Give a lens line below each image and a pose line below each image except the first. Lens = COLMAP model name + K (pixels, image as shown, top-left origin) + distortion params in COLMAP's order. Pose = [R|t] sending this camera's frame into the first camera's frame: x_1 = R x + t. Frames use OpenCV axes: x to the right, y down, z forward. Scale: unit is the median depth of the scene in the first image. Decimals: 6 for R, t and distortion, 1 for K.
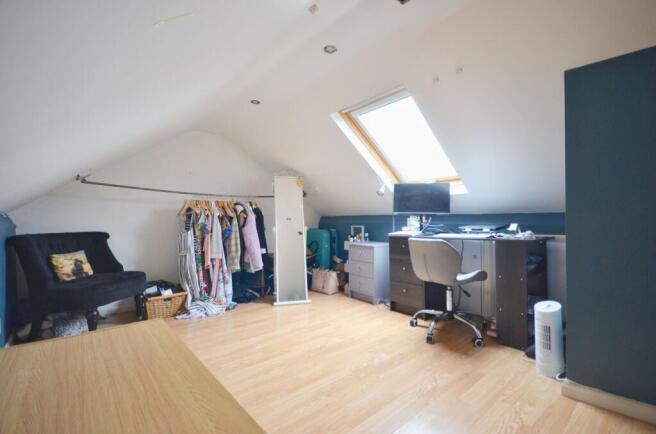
lens RADIAL K [[287.0, 0, 328.3], [0, 287.0, 220.1], [0, 0, 1]] dist [0.003231, -0.006484]
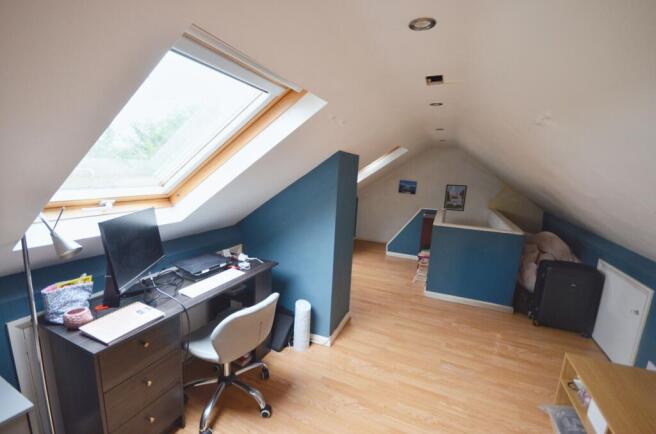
lens RADIAL K [[287.0, 0, 332.3], [0, 287.0, 219.9], [0, 0, 1]] dist [0.003231, -0.006484]
pose [[-0.458972, -0.184482, 0.869087, -0.461609], [-0.050069, 0.982021, 0.182013, -0.382460], [-0.887039, 0.040025, -0.459956, 1.528901]]
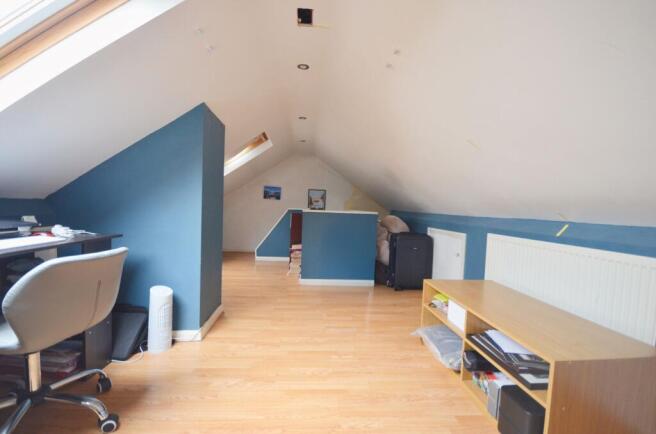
lens RADIAL K [[287.0, 0, 333.7], [0, 287.0, 220.6], [0, 0, 1]] dist [0.003231, -0.006484]
pose [[-0.820272, -0.056313, 0.569194, -0.405352], [-0.038877, 0.998329, 0.042744, -0.045459], [-0.570650, 0.012934, -0.821091, 1.550361]]
